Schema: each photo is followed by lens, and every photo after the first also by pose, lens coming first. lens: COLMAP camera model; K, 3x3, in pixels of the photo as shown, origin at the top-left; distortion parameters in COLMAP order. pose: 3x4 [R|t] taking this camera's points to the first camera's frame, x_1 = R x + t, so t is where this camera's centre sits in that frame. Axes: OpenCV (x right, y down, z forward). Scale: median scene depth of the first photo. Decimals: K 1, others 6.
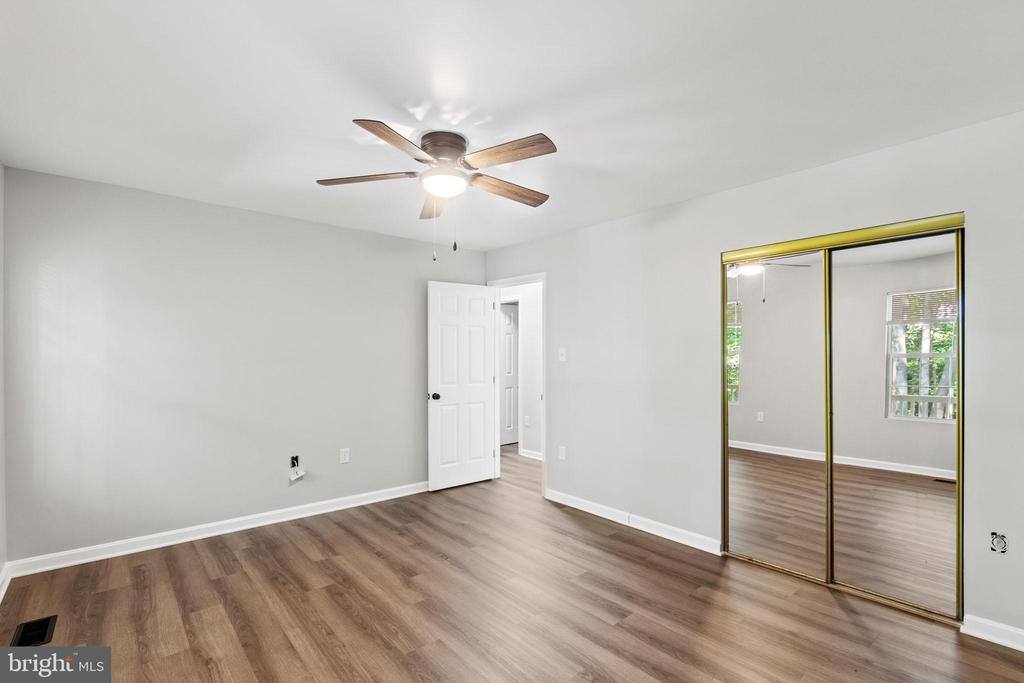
lens RADIAL K [[472.4, 0, 511.2], [0, 472.4, 343.0], [0, 0, 1]] dist [-0.003076, -0.000149]
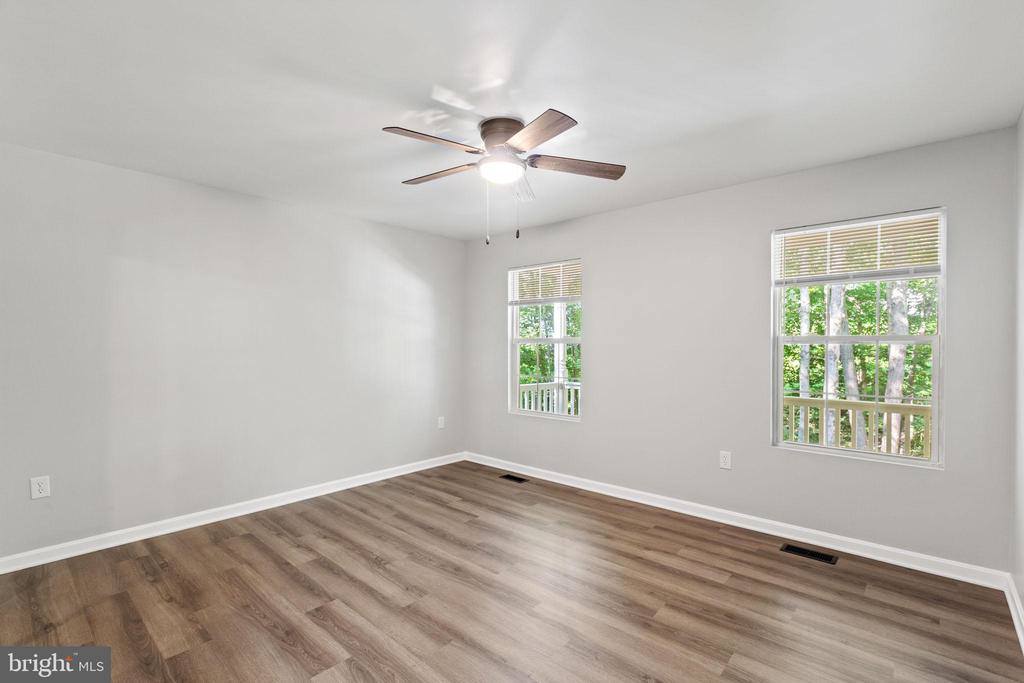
lens RADIAL K [[472.4, 0, 511.2], [0, 472.4, 343.0], [0, 0, 1]] dist [-0.003076, -0.000149]
pose [[-0.991702, 0.002011, -0.128545, -0.030501], [0.004895, 0.999743, -0.022125, 0.056329], [0.128467, -0.022570, -0.991457, 2.006608]]
